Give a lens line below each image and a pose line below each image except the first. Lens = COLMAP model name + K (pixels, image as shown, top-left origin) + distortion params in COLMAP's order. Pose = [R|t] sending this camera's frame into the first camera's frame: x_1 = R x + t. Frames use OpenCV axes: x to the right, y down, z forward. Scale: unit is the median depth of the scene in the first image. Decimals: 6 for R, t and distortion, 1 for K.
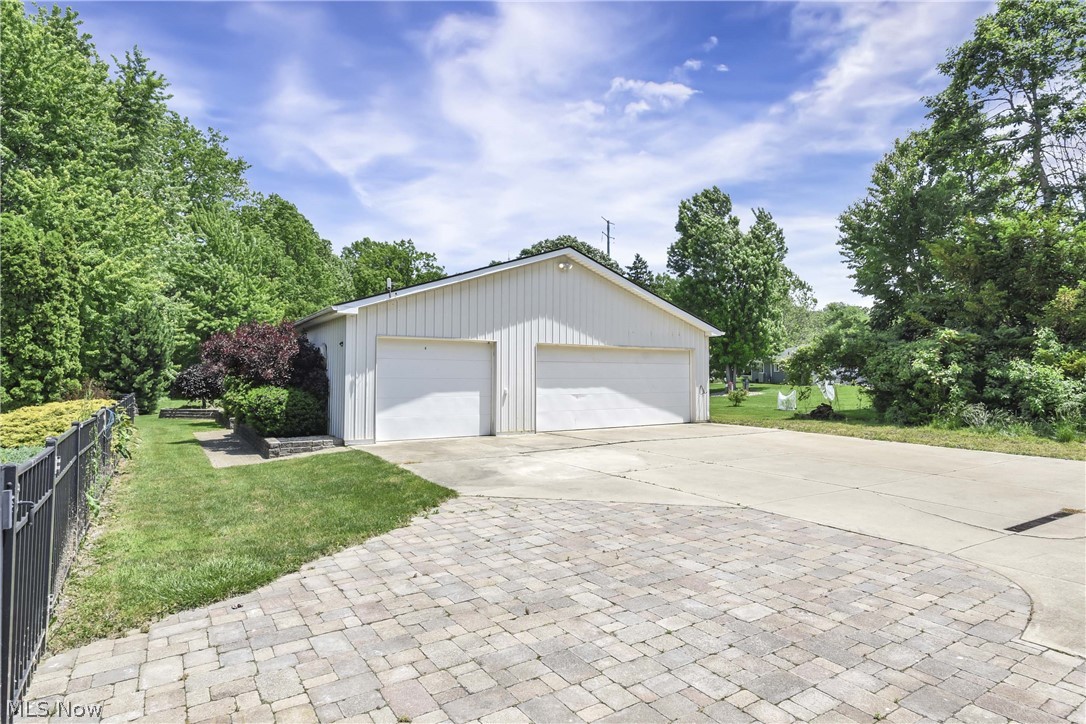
lens RADIAL K [[582.0, 0, 544.7], [0, 582.0, 355.5], [0, 0, 1]] dist [0.002077, 0.000182]
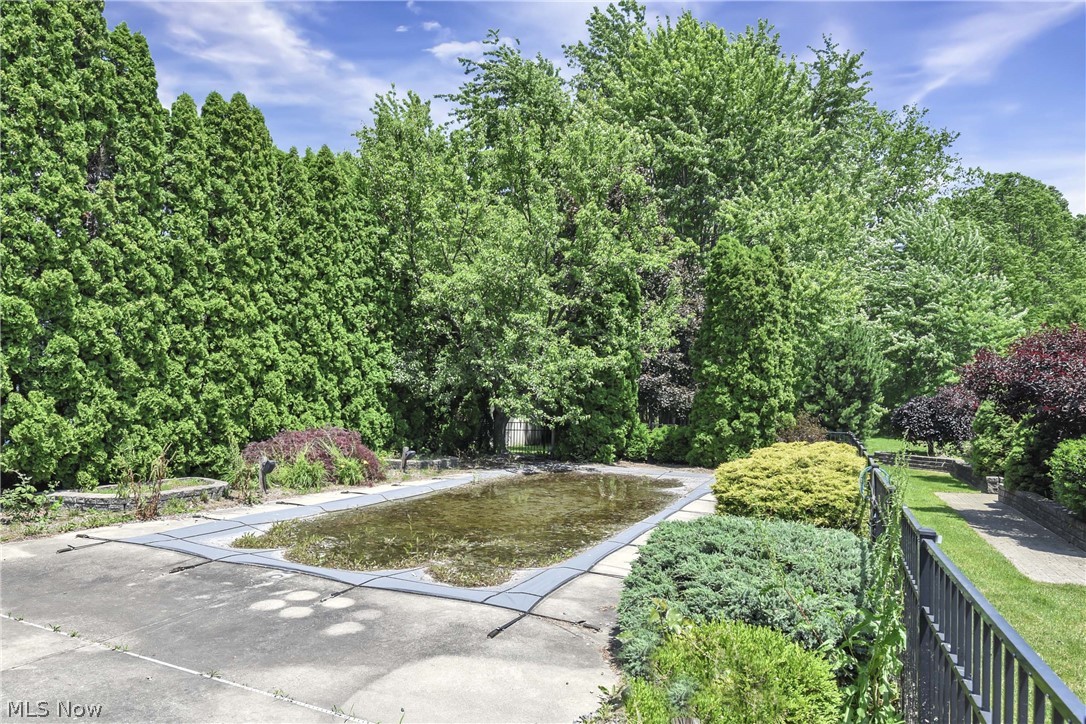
lens RADIAL K [[630.5, 0, 543.1], [0, 630.5, 364.2], [0, 0, 1]] dist [-0.003302, -0.000995]
pose [[0.535402, -0.038860, -0.843703, -0.214760], [0.009618, 0.999157, -0.039917, 0.002642], [0.844543, 0.013257, 0.535324, 0.195263]]
